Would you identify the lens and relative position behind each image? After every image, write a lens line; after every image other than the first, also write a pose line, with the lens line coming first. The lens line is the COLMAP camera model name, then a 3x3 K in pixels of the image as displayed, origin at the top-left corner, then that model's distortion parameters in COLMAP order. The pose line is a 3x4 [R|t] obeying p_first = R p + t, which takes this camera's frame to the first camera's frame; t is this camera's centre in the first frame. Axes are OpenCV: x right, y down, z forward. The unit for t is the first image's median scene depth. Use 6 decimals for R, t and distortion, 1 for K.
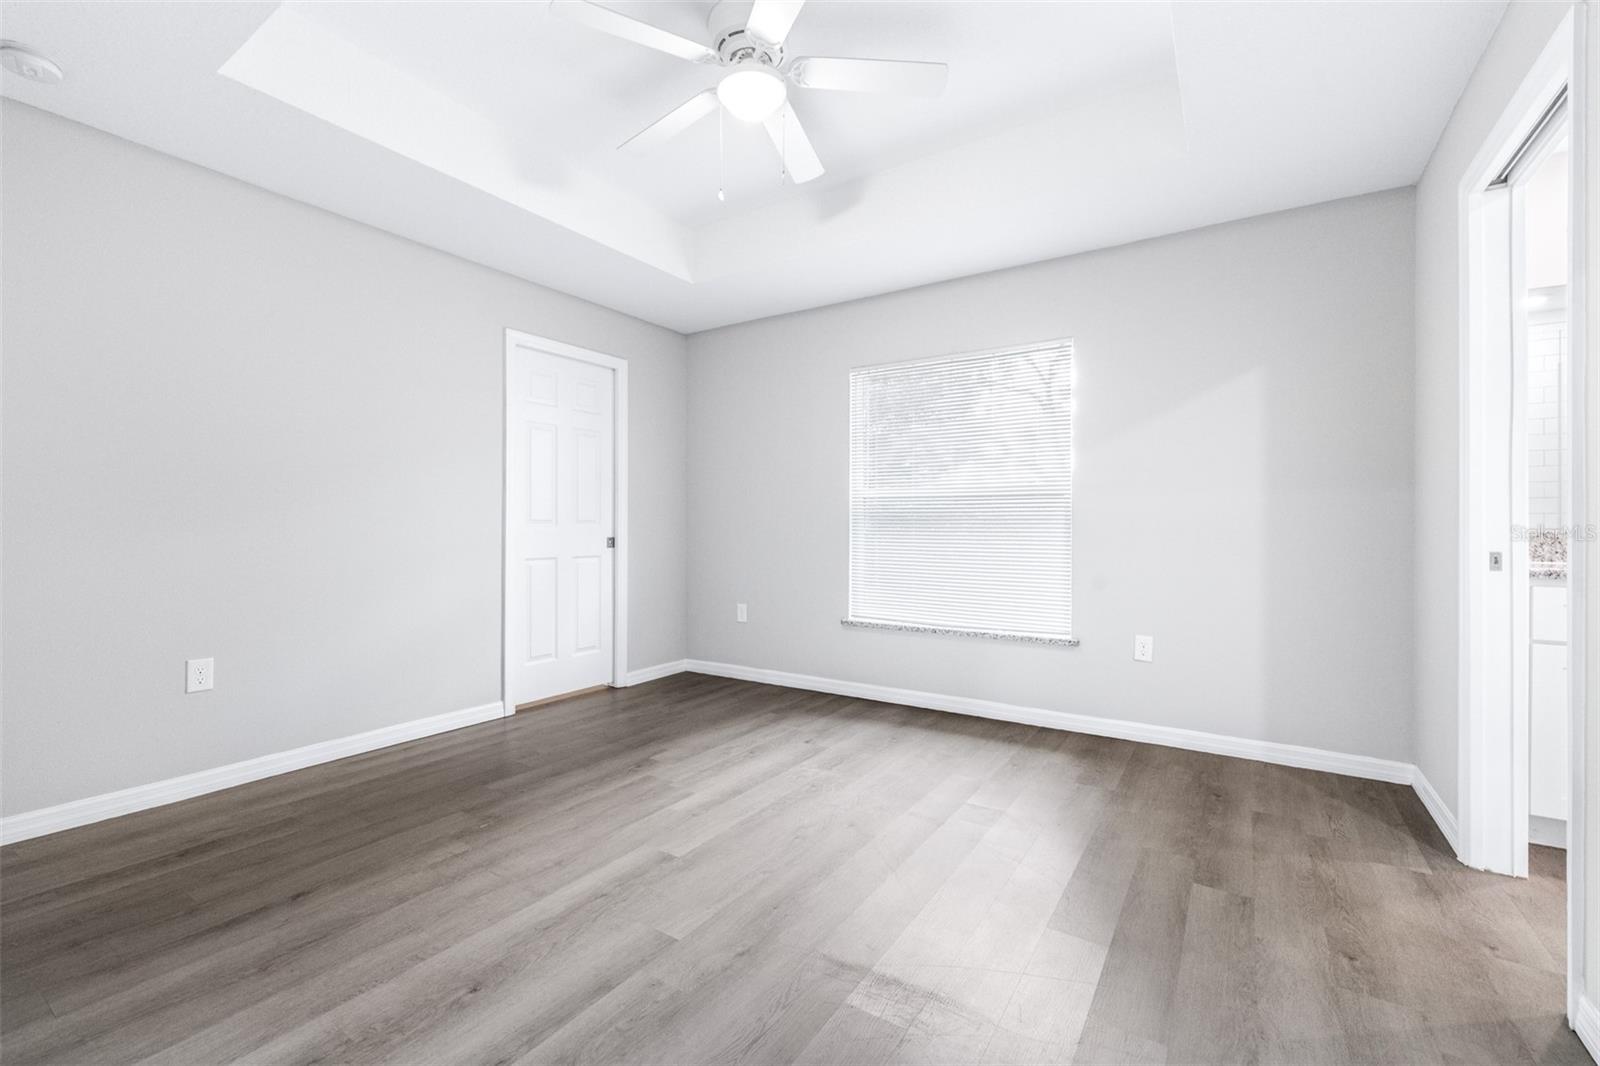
lens RADIAL K [[675.8, 0, 797.5], [0, 675.8, 534.6], [0, 0, 1]] dist [0.002819, -0.001033]
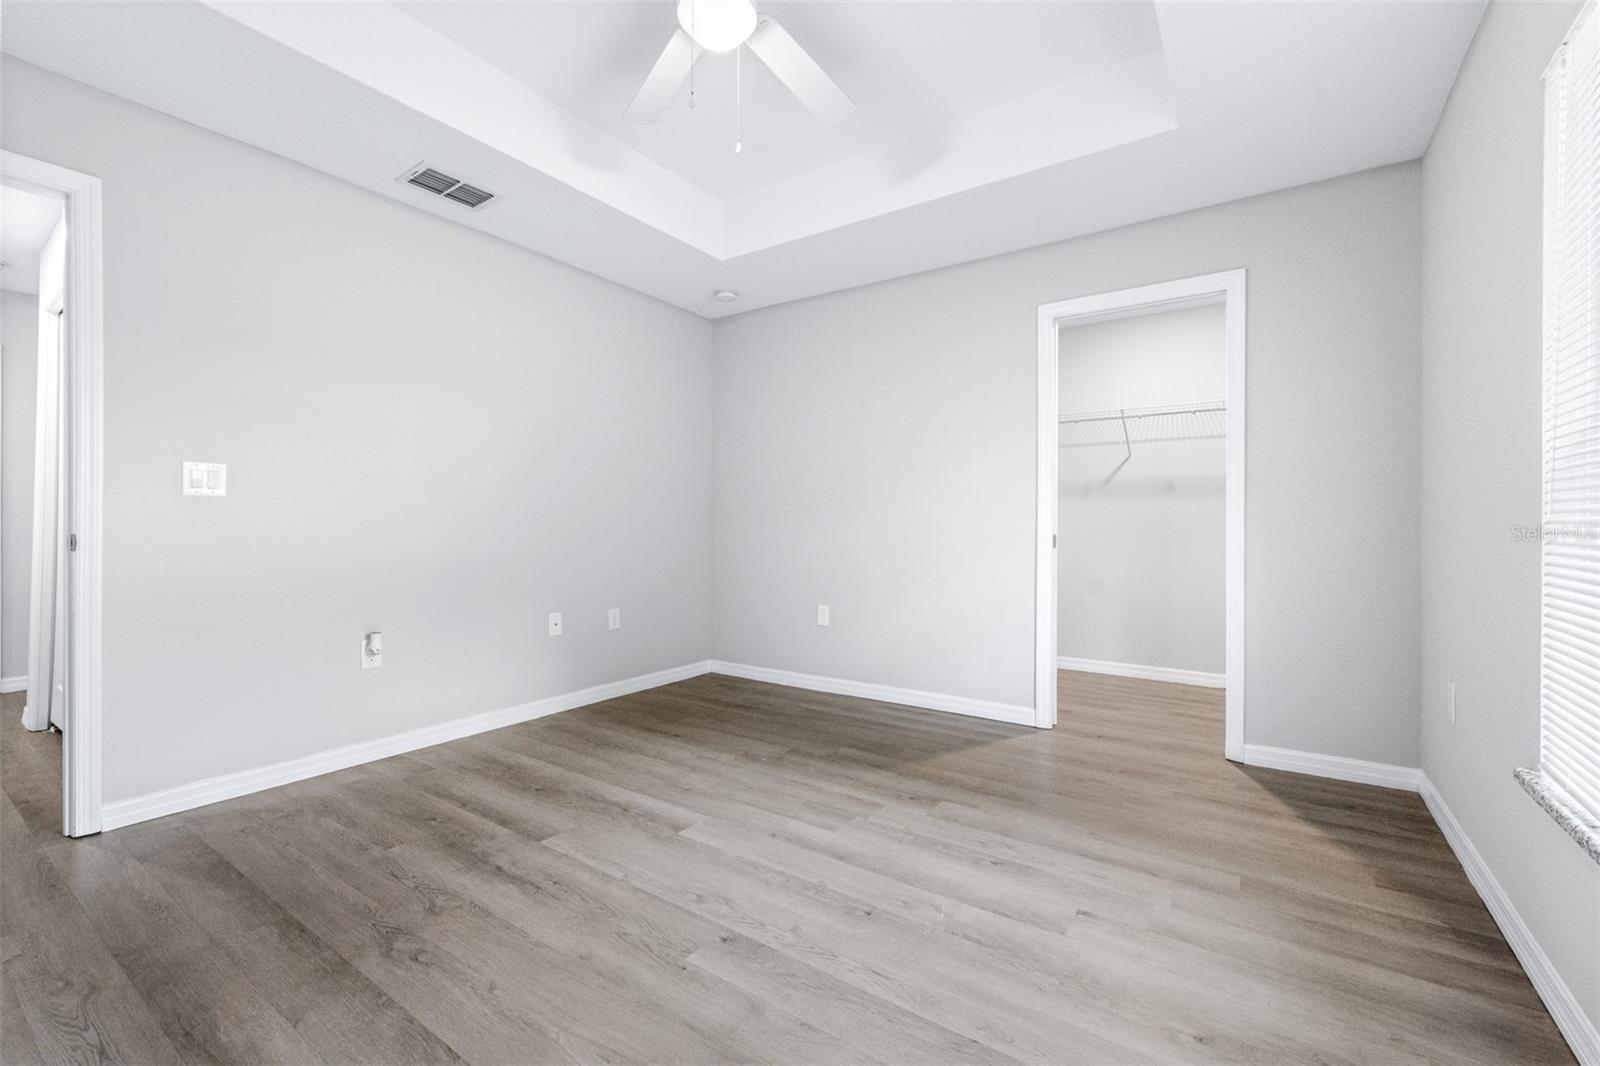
lens RADIAL K [[675.8, 0, 801.5], [0, 675.8, 530.5], [0, 0, 1]] dist [0.002819, -0.001033]
pose [[-0.020397, 0.003434, -0.999786, 0.736541], [-0.015486, 0.999873, 0.003751, 0.004082], [0.999672, 0.015560, -0.020341, 1.032992]]
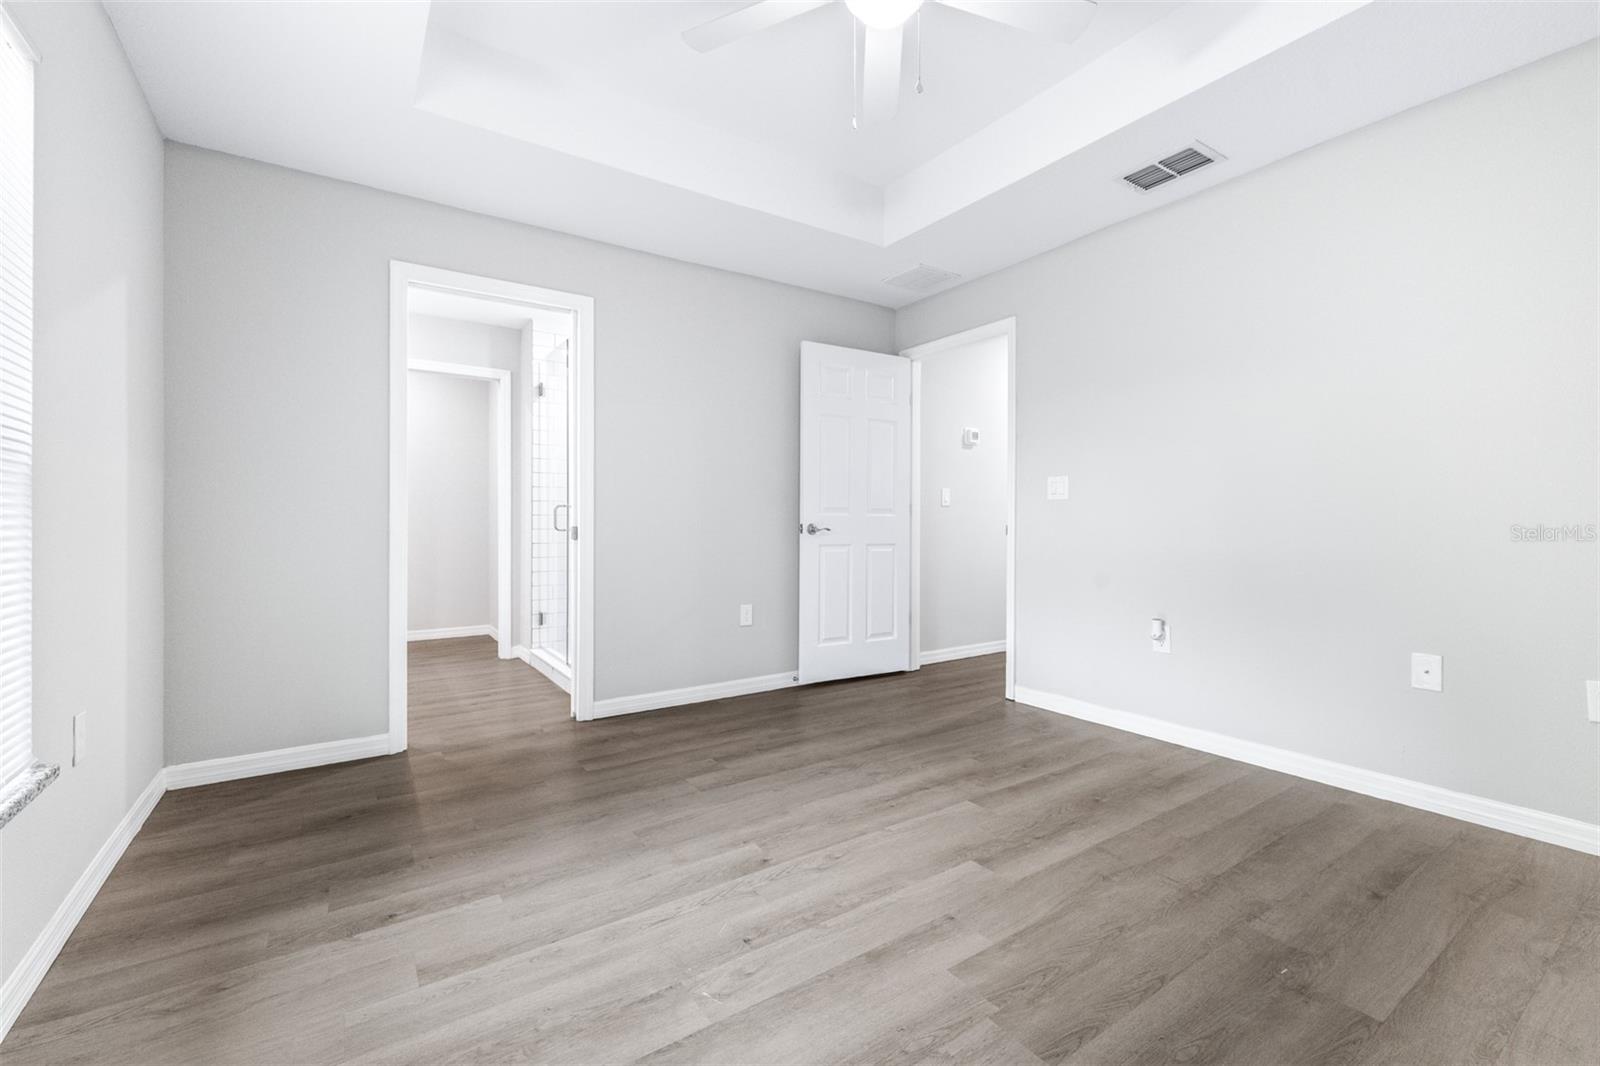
lens RADIAL K [[675.8, 0, 804.3], [0, 675.8, 528.8], [0, 0, 1]] dist [0.002819, -0.001033]
pose [[-0.925262, -0.006028, 0.379281, -0.269958], [0.003756, 0.999679, 0.025050, -0.005884], [-0.379310, 0.024603, -0.924942, 1.667778]]
